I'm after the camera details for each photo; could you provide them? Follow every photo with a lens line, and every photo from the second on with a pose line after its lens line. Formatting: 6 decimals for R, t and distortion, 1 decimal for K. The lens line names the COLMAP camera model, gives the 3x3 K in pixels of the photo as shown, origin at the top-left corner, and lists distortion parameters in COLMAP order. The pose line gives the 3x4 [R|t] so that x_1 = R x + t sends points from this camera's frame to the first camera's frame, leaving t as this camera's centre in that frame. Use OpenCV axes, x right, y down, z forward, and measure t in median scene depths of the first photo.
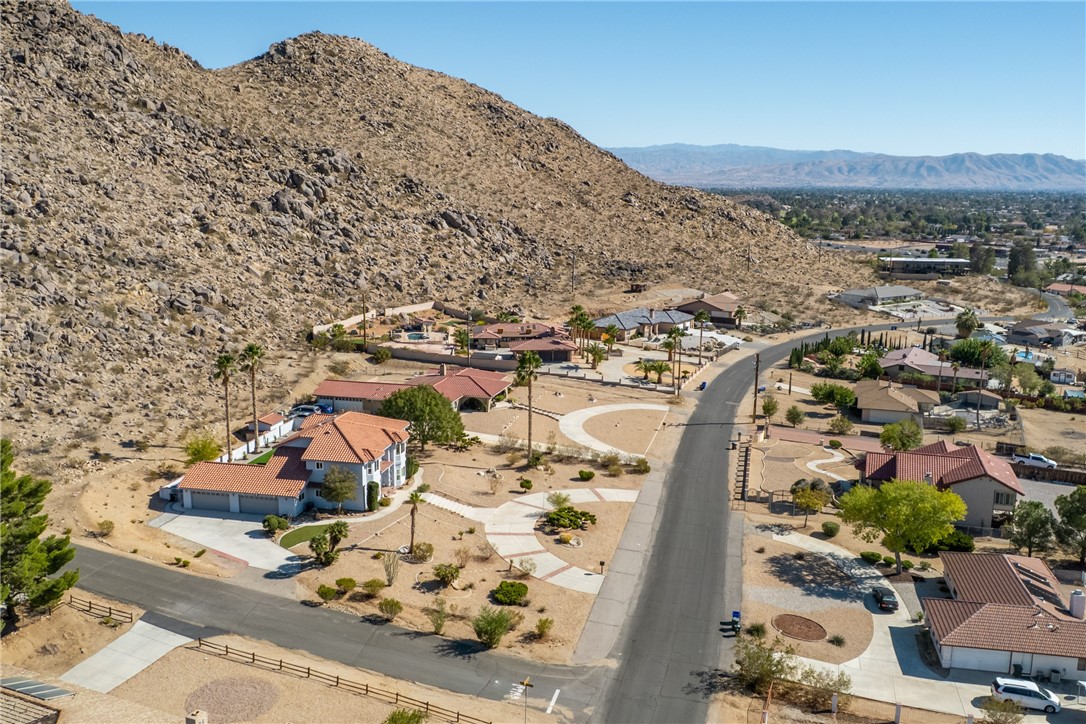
lens RADIAL K [[844.0, 0, 564.5], [0, 844.0, 361.8], [0, 0, 1]] dist [-0.043709, 0.007580]
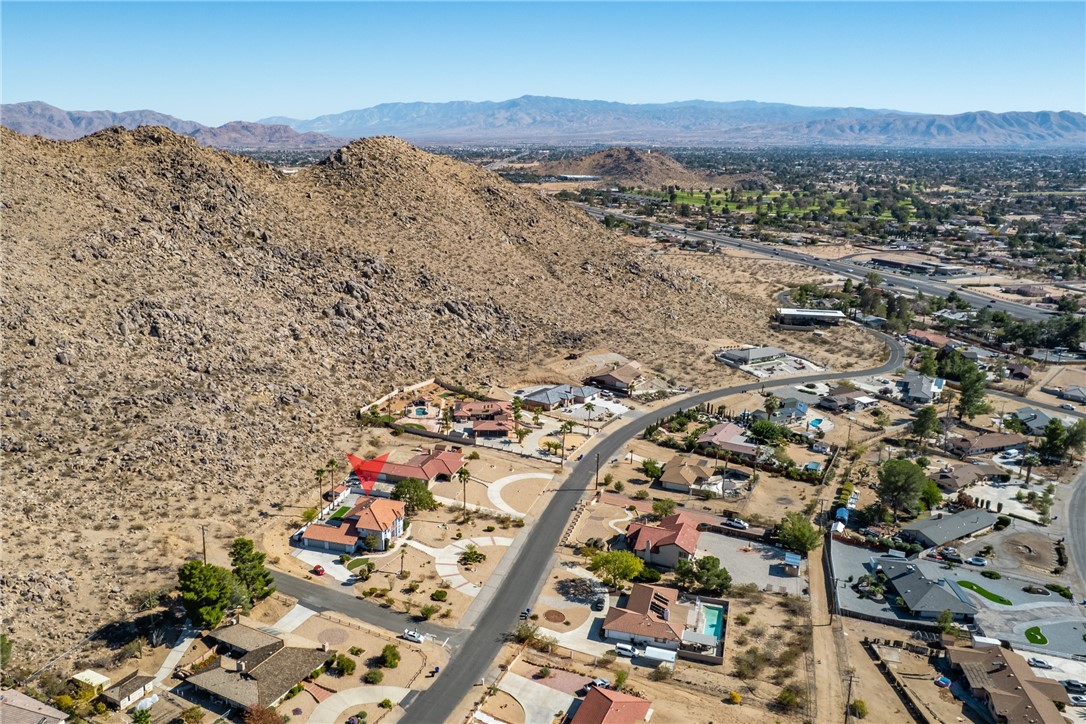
lens RADIAL K [[815.0, 0, 537.2], [0, 815.0, 333.1], [0, 0, 1]] dist [-0.041590, 0.004065]
pose [[0.996966, 0.028026, -0.072614, 0.160677], [-0.023442, 0.997723, 0.063235, -0.279793], [0.074221, -0.061341, 0.995353, -0.559203]]
